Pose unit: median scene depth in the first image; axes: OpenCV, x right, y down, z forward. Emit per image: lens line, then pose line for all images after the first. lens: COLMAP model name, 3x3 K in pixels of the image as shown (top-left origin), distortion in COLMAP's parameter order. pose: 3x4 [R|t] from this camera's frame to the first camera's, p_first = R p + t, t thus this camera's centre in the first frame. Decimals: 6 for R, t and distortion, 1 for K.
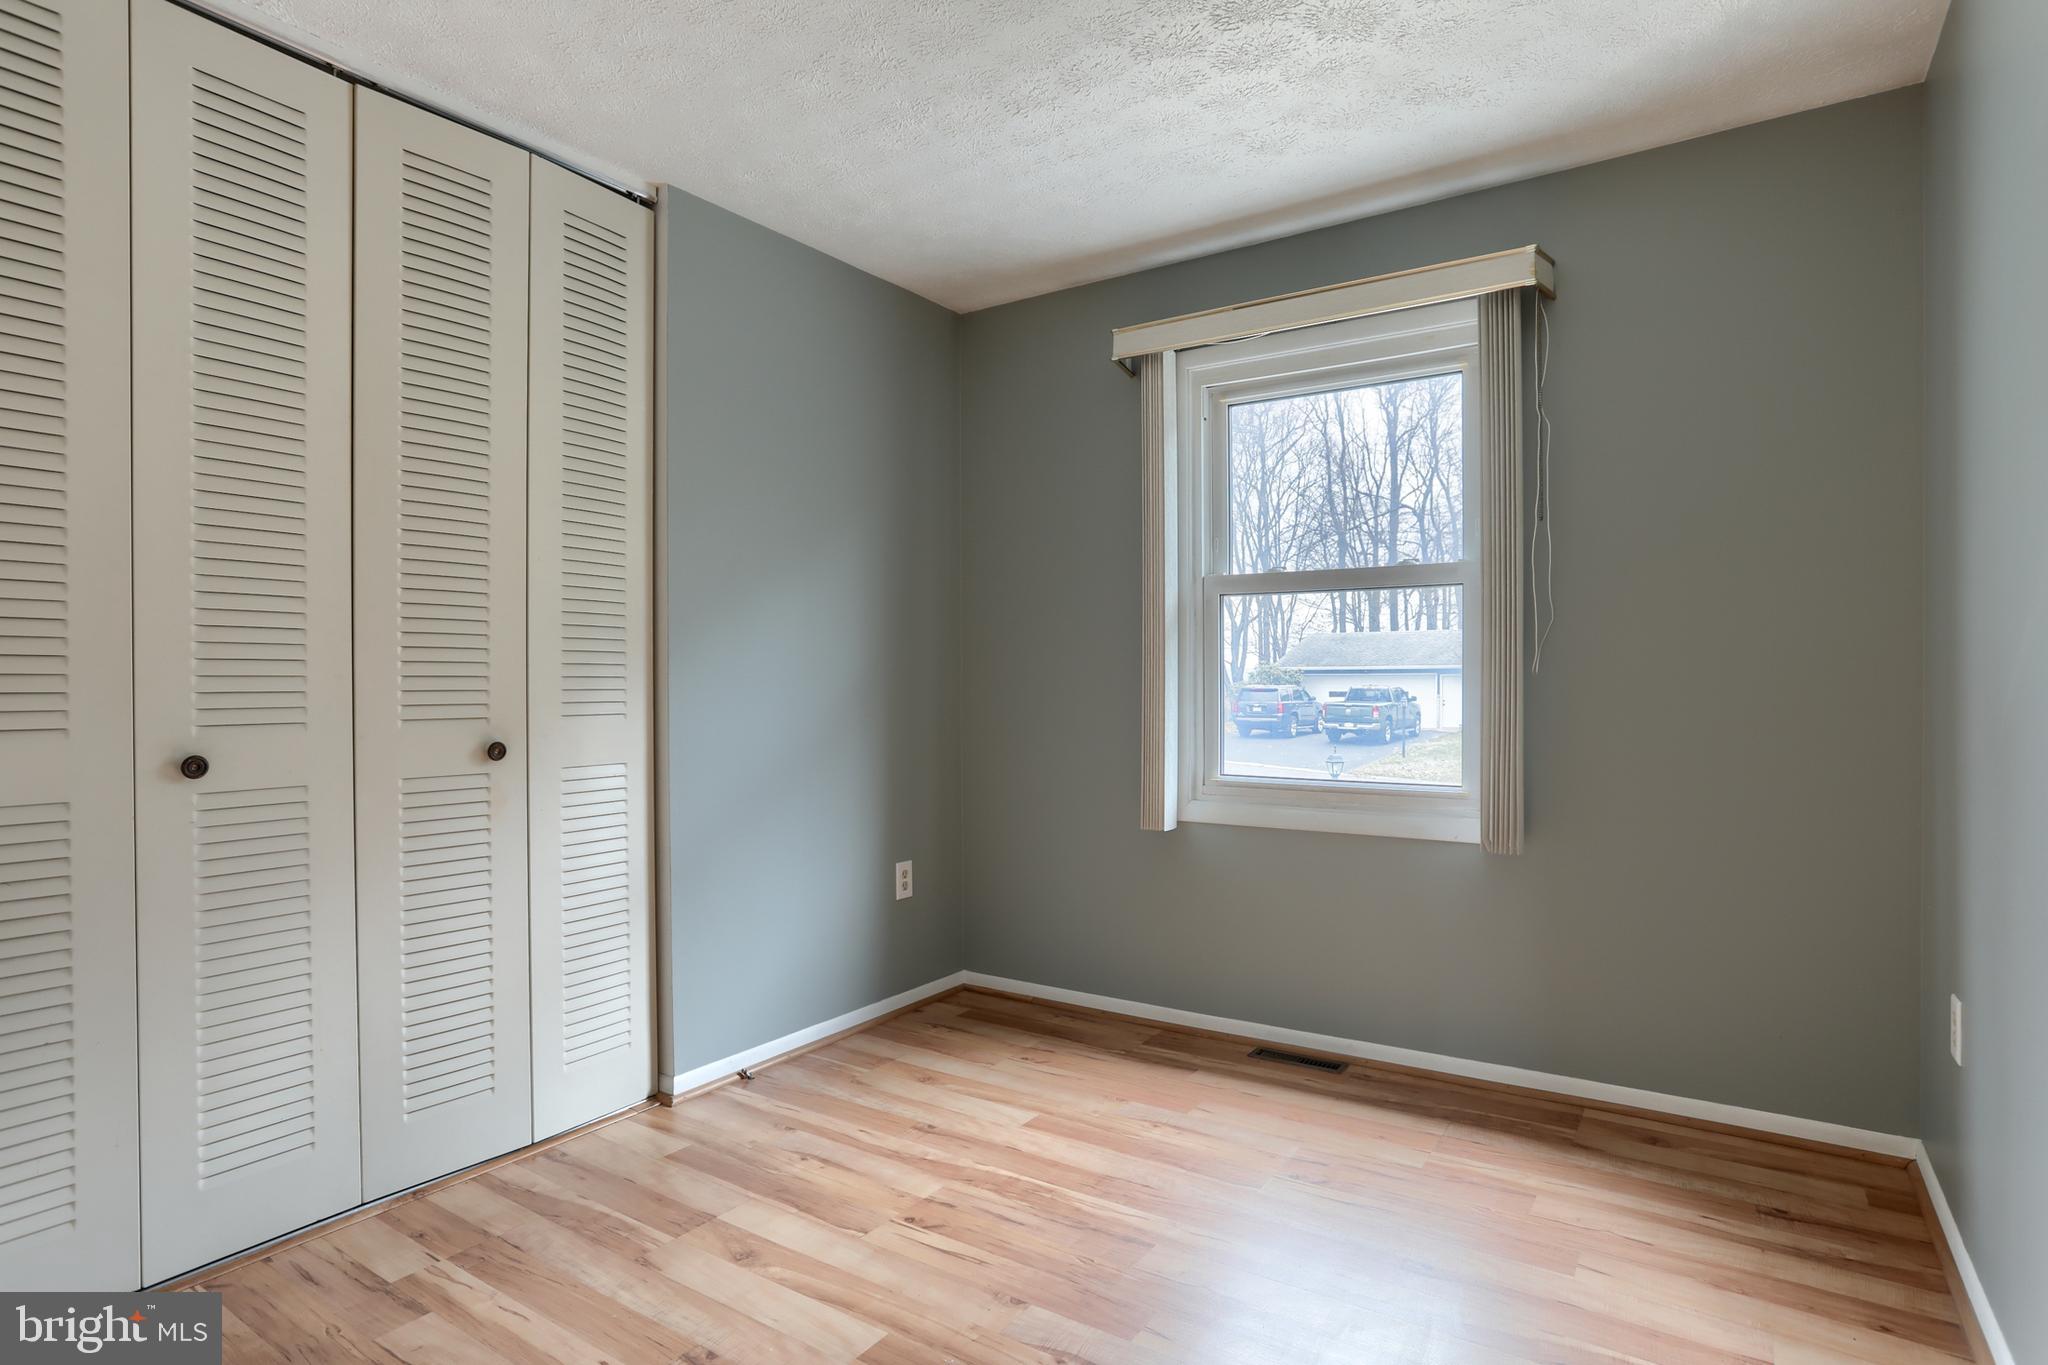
lens RADIAL K [[1062.0, 0, 1025.9], [0, 1062.0, 657.7], [0, 0, 1]] dist [-0.057103, 0.031234]
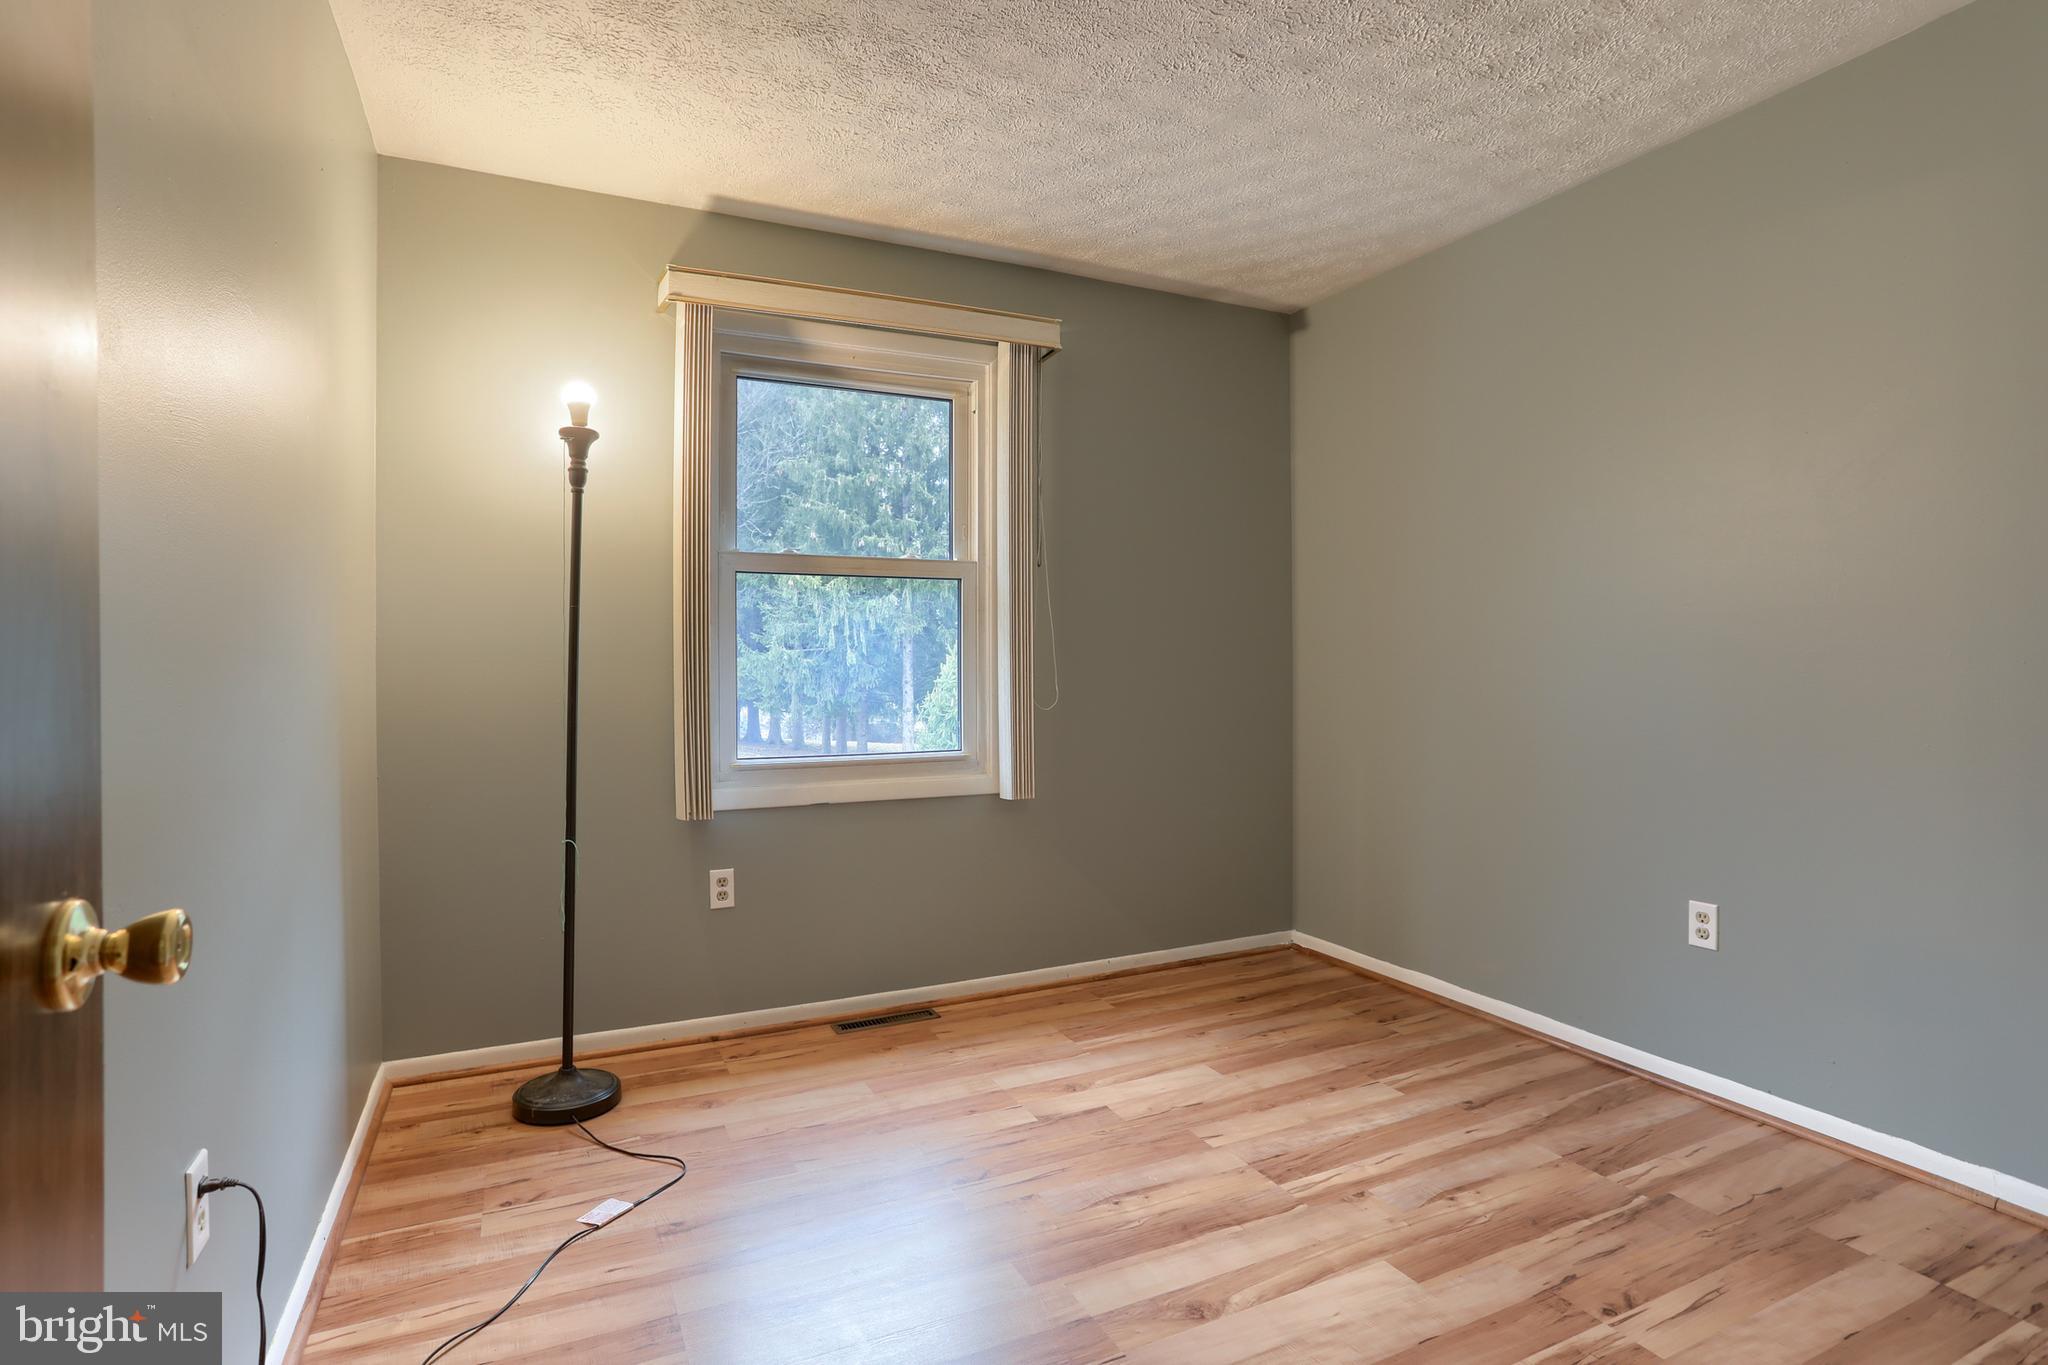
lens RADIAL K [[1017.0, 0, 1032.9], [0, 1017.0, 644.6], [0, 0, 1]] dist [-0.061744, 0.019946]
pose [[0.520670, 0.010328, 0.853696, -0.581034], [-0.013294, 0.999904, -0.003988, 0.007380], [-0.853654, -0.009273, 0.520757, 0.374433]]
